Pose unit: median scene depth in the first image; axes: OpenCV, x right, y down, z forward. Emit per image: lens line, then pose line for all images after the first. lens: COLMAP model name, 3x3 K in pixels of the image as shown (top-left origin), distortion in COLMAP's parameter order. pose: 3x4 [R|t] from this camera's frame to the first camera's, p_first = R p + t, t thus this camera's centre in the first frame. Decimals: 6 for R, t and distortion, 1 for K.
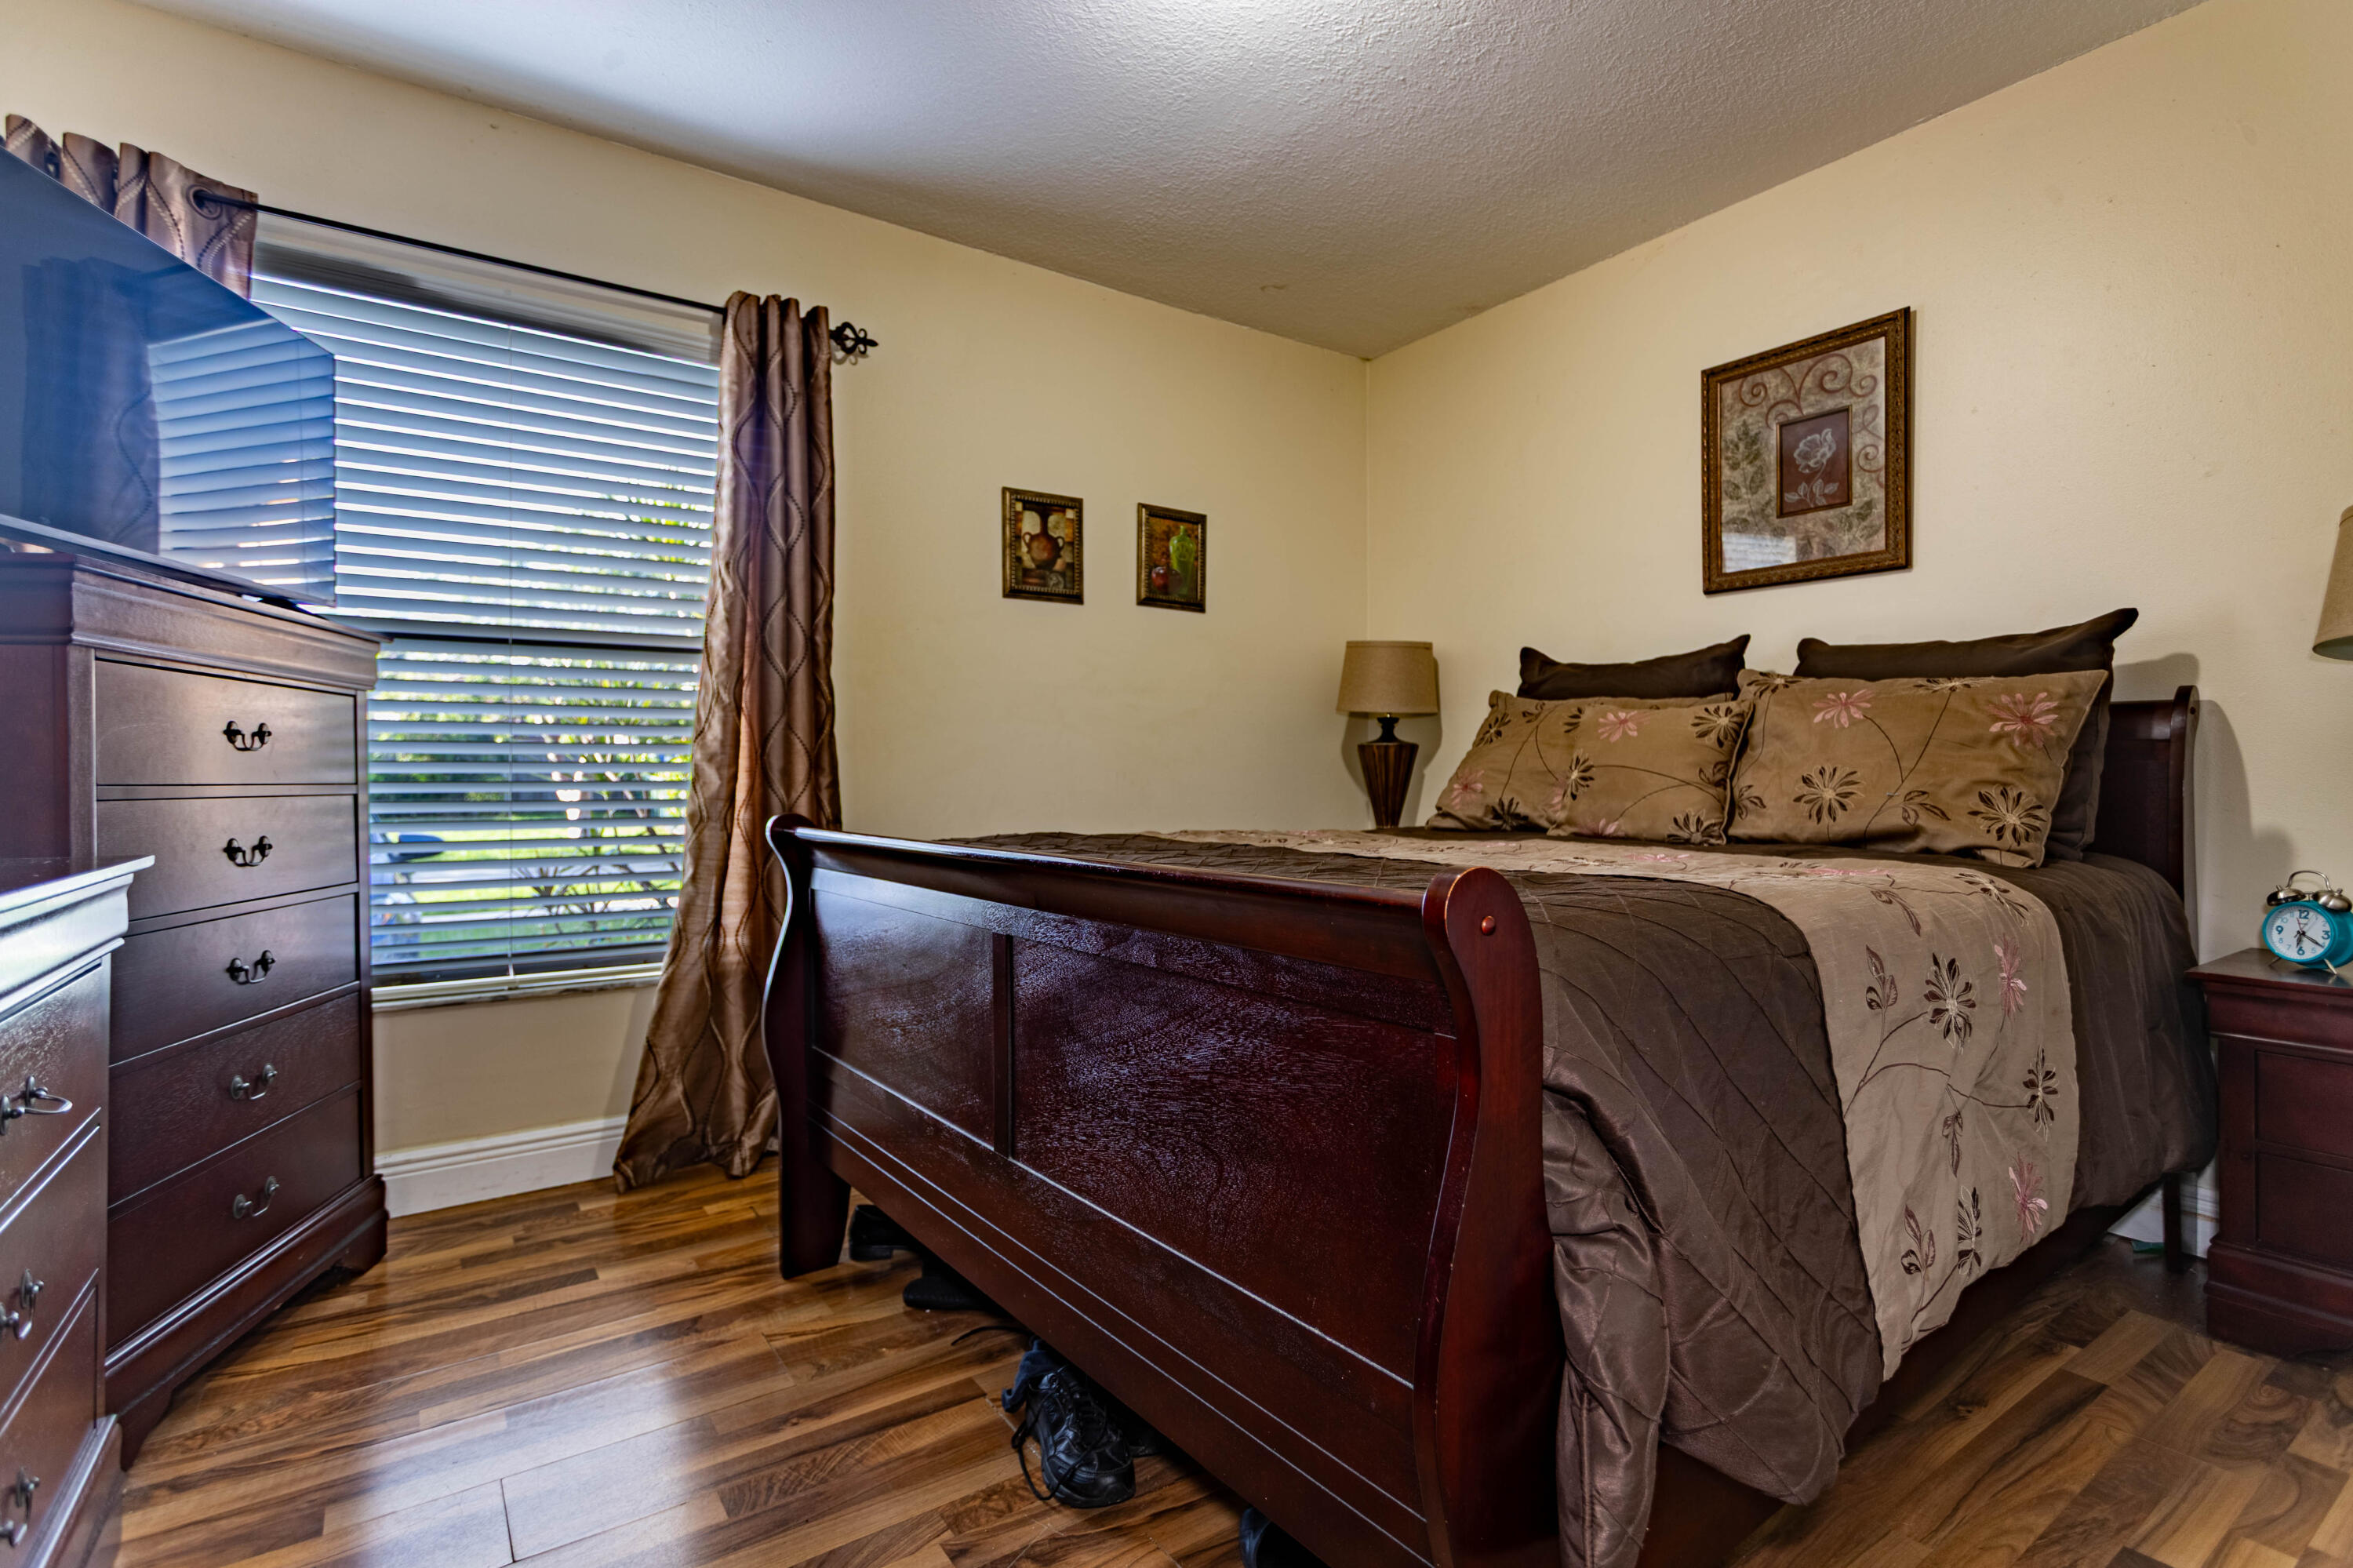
lens RADIAL K [[1110.0, 0, 1182.7], [0, 1110.0, 776.5], [0, 0, 1]] dist [0.003633, -0.001294]
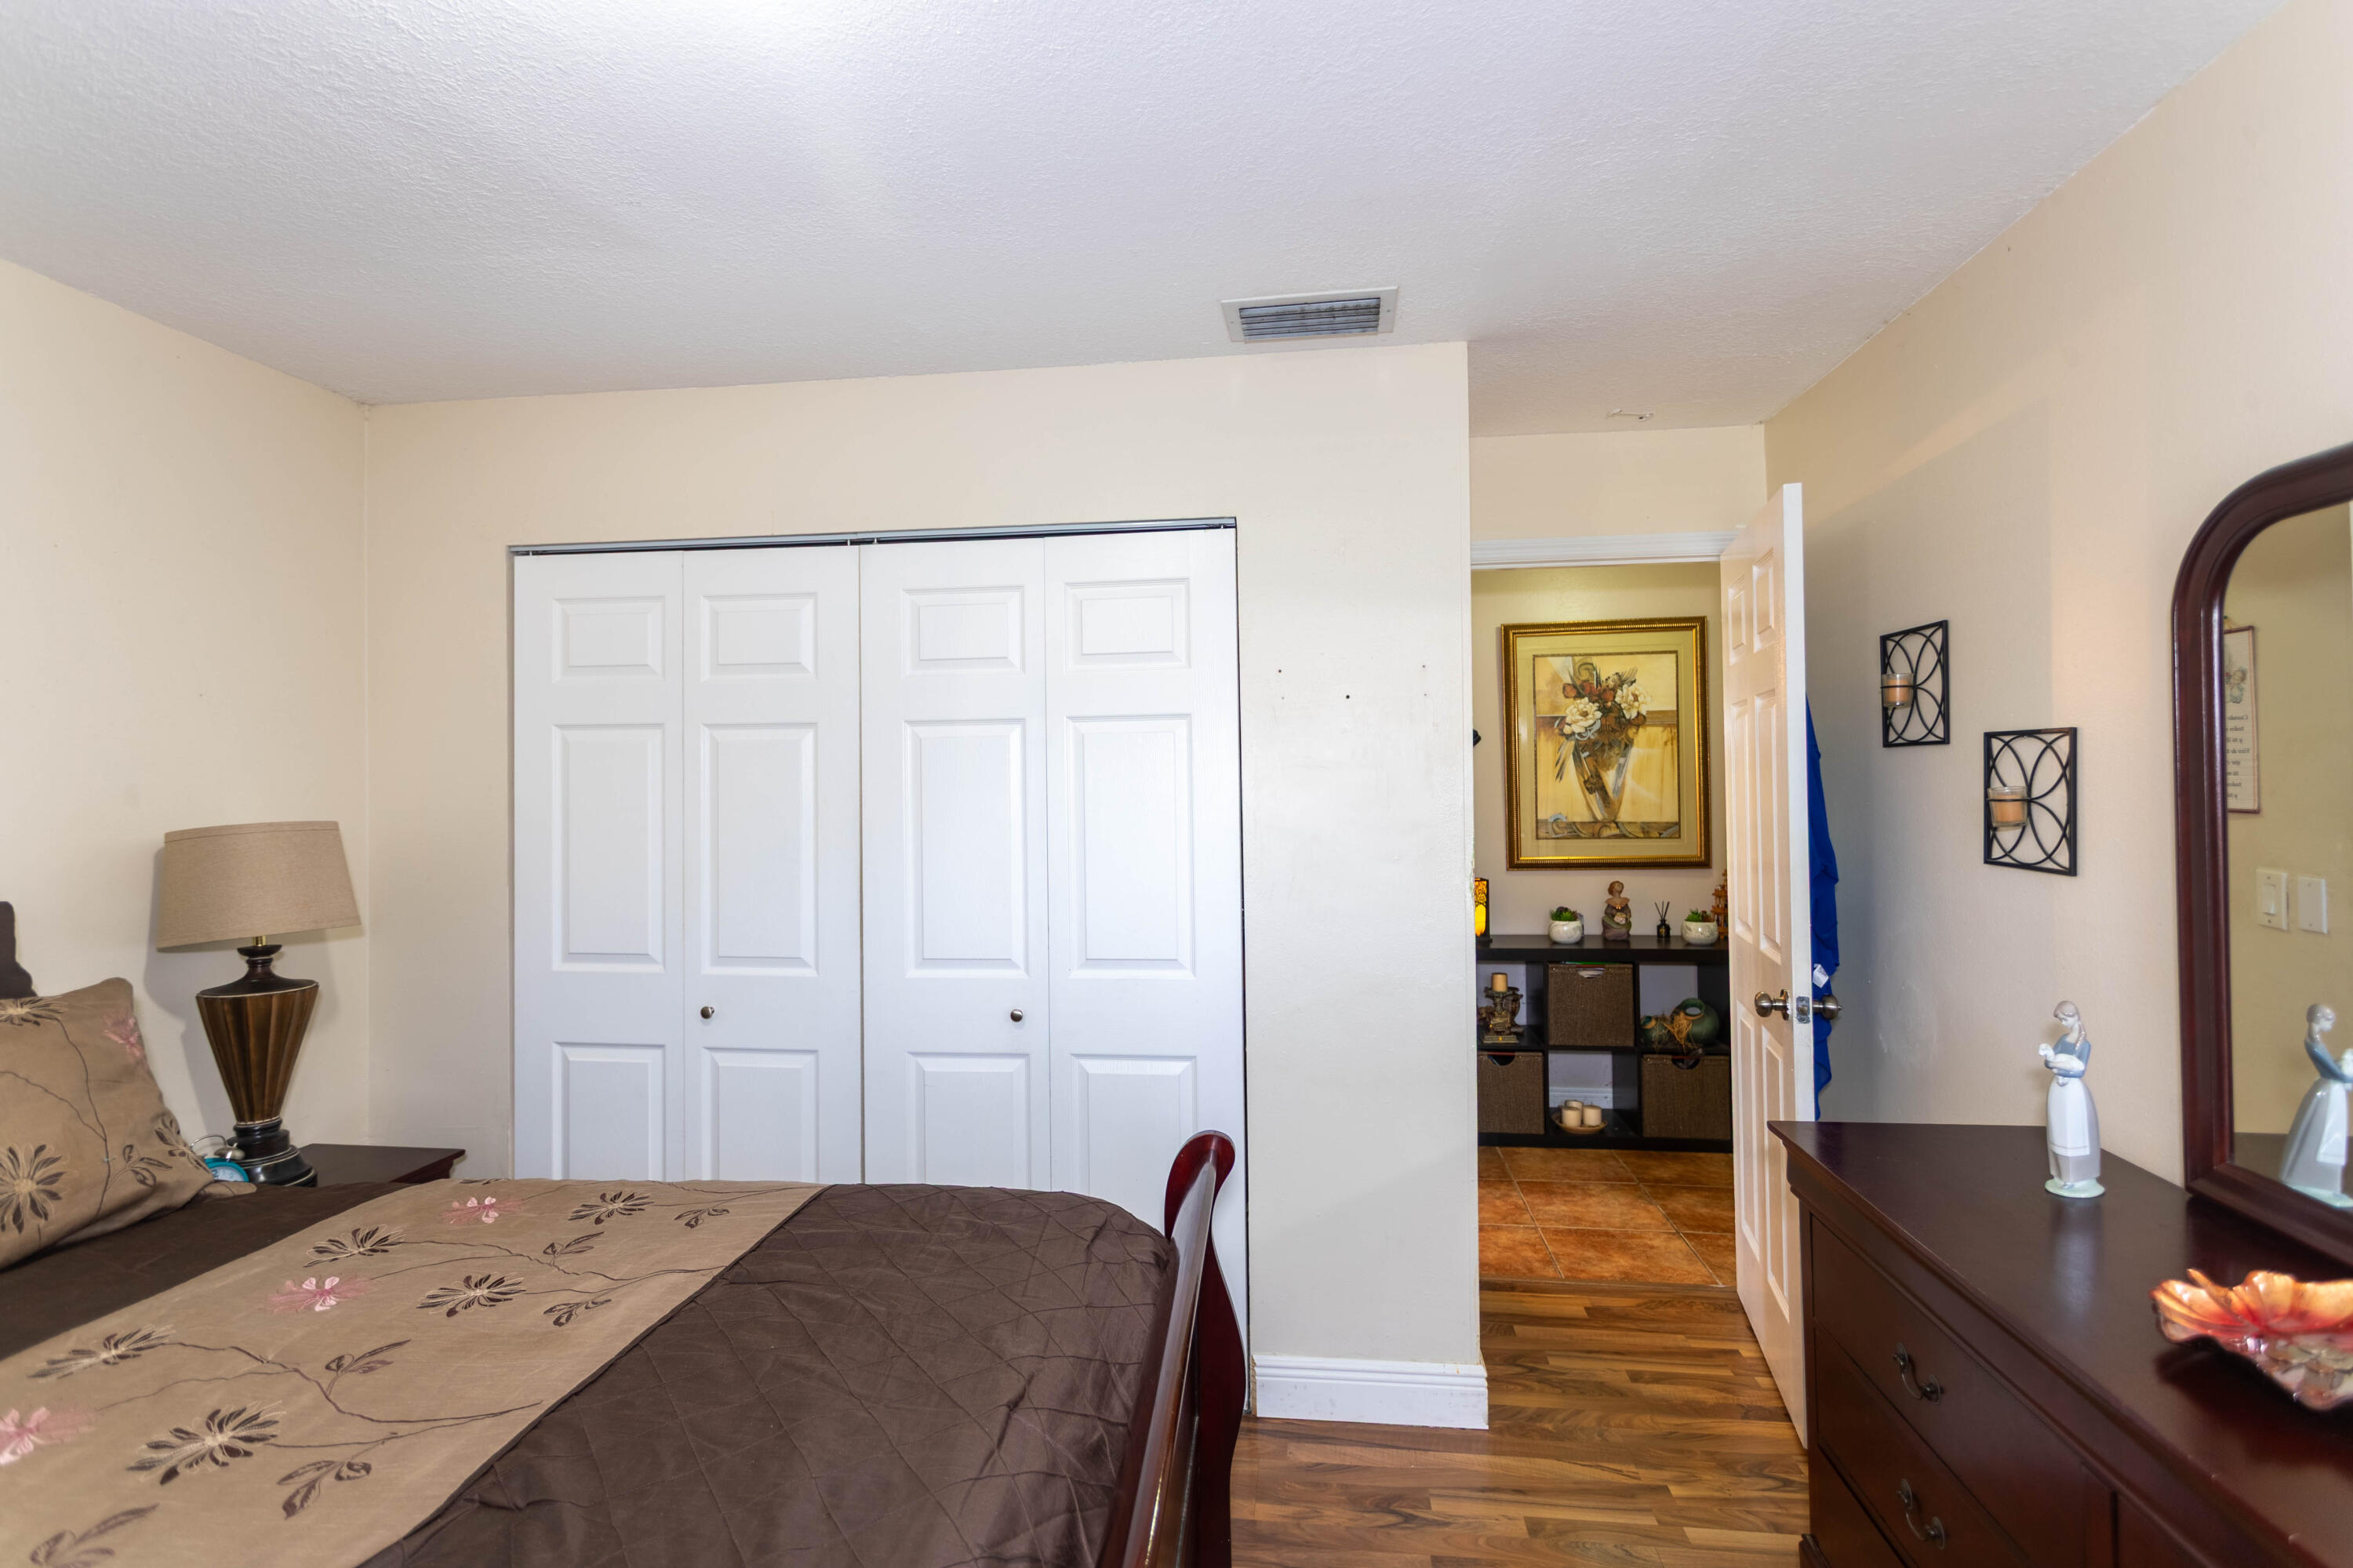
lens RADIAL K [[1110.0, 0, 1170.6], [0, 1110.0, 776.2], [0, 0, 1]] dist [0.003633, -0.001294]
pose [[-0.730322, 0.014162, 0.682956, -0.376408], [0.012064, 0.999897, -0.007833, -0.194615], [-0.682996, 0.002518, -0.730418, 0.845206]]
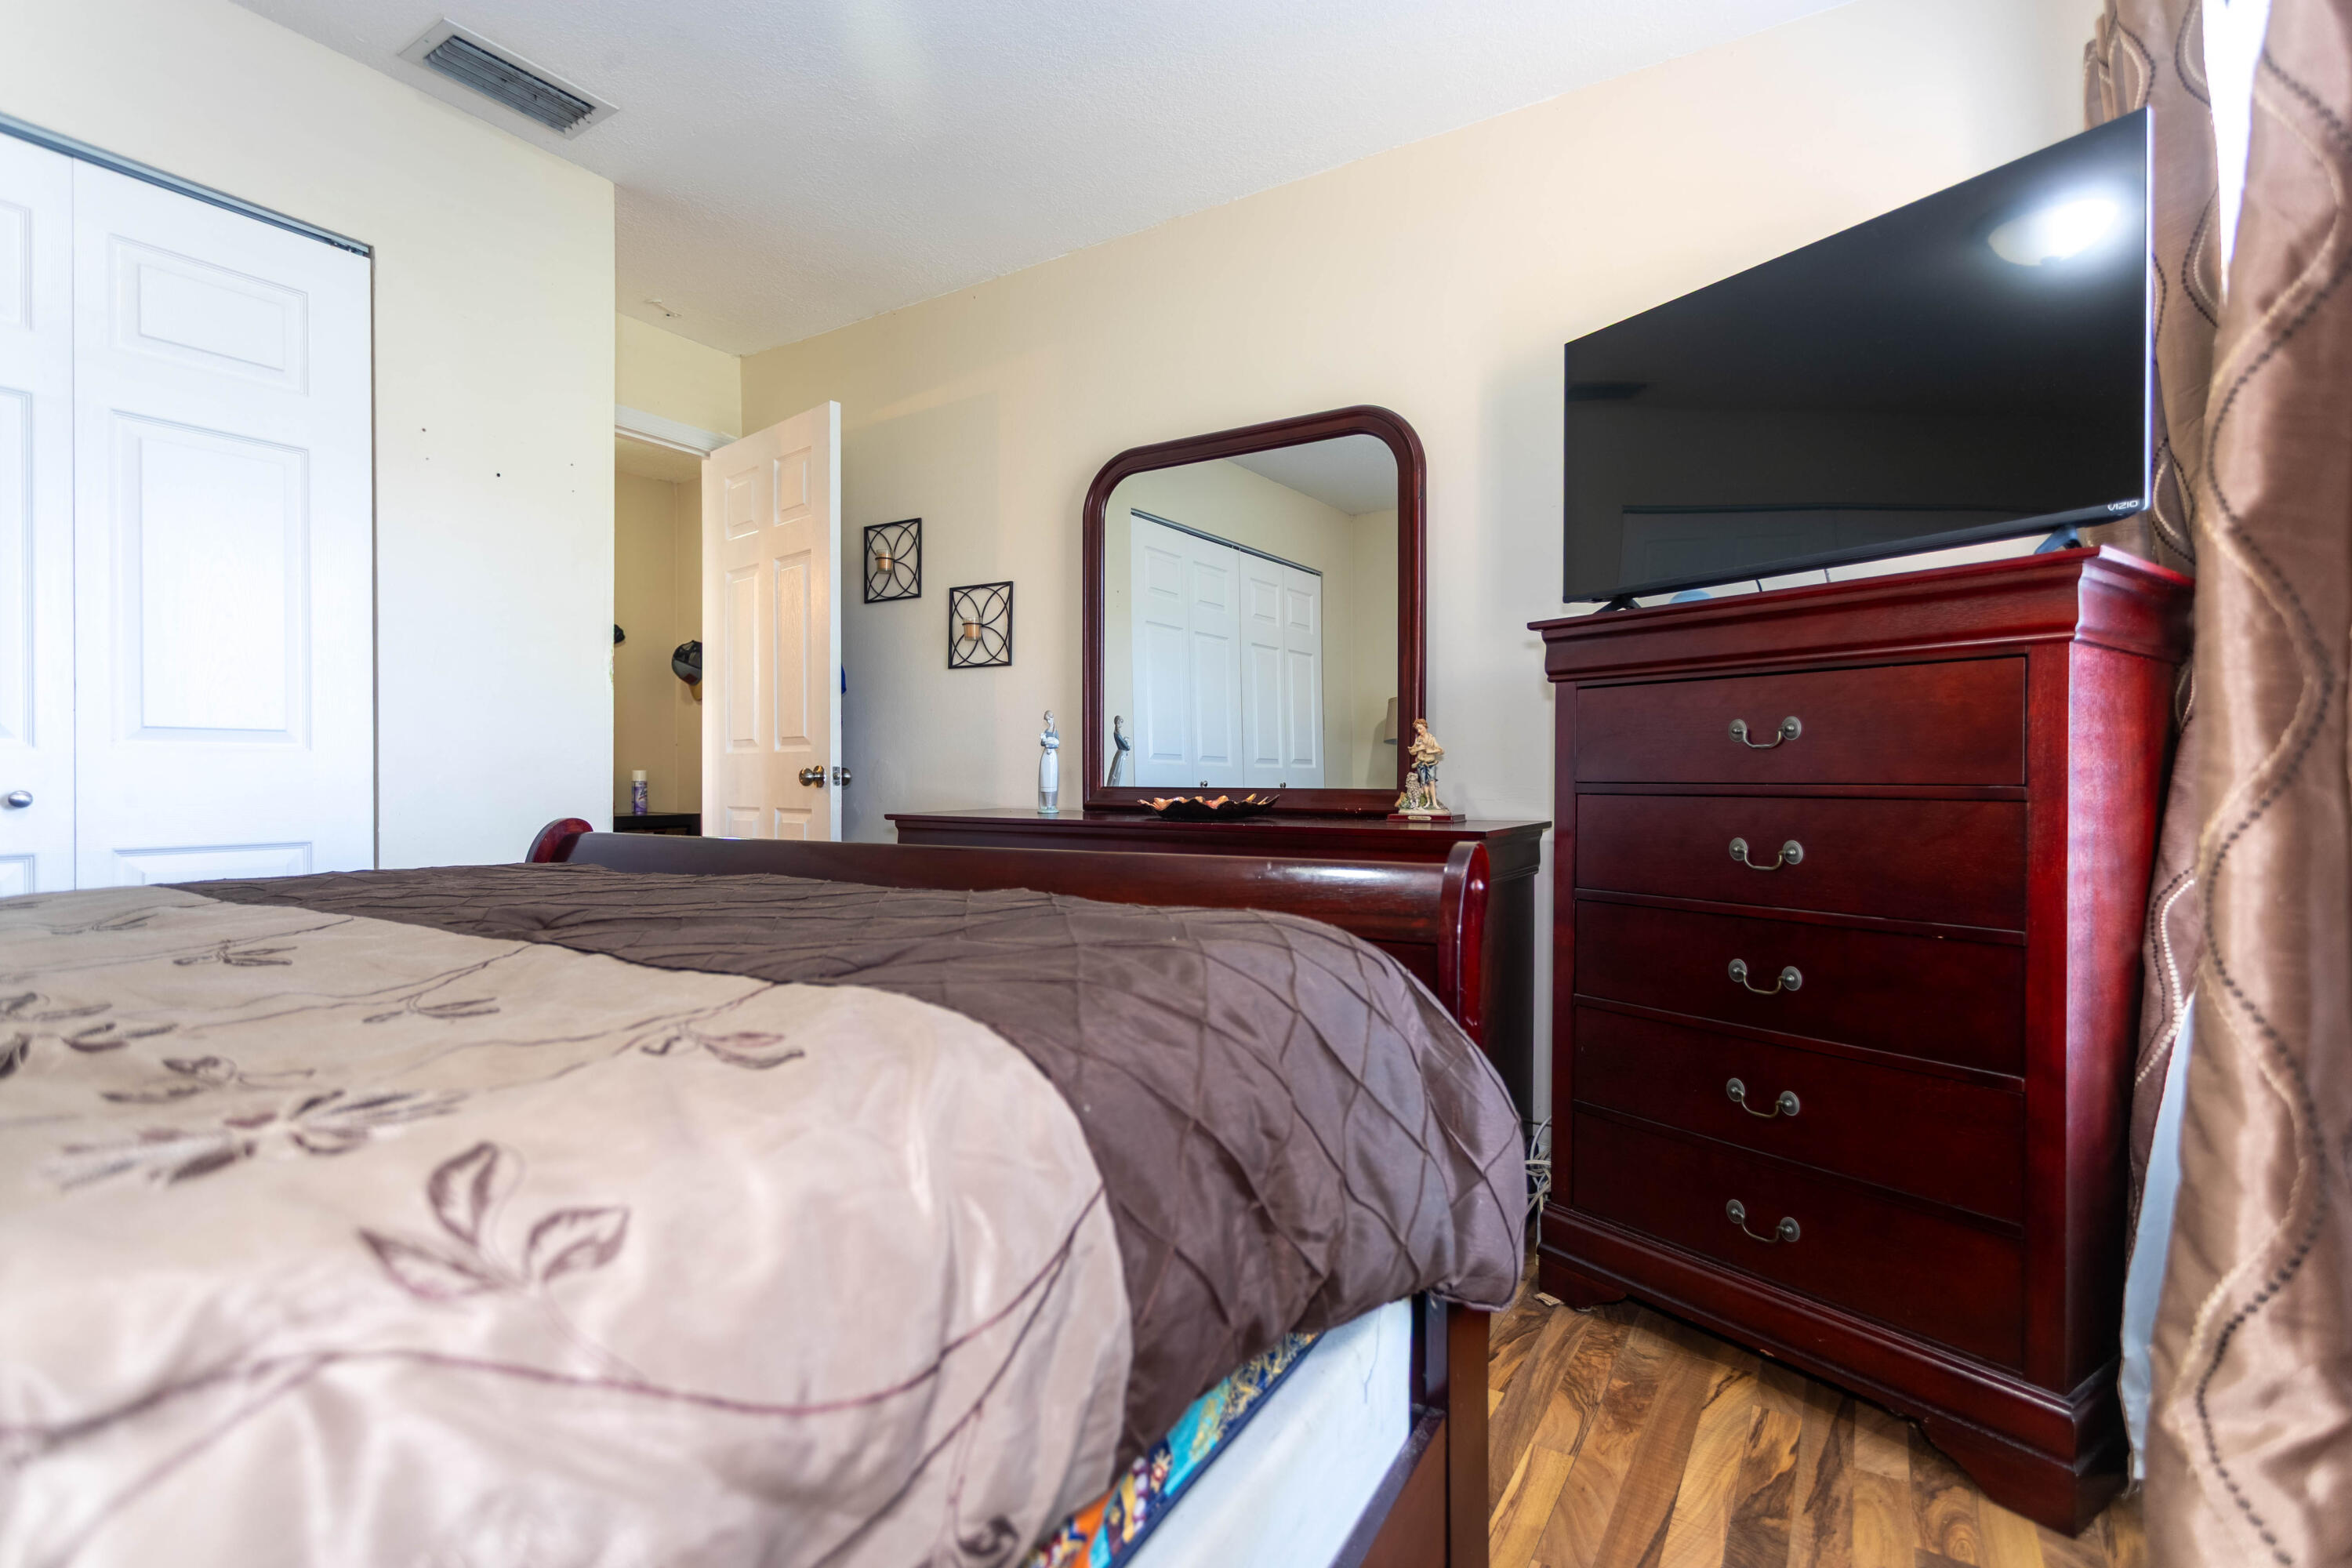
lens RADIAL K [[1109.5, 0, 1171.7], [0, 1109.5, 777.8], [0, 0, 1]] dist [0.003633, -0.001294]
pose [[-0.926096, 0.001306, -0.377287, -0.008090], [0.002476, 0.999994, -0.002617, 0.000694], [0.377281, -0.003357, -0.926093, 1.155988]]
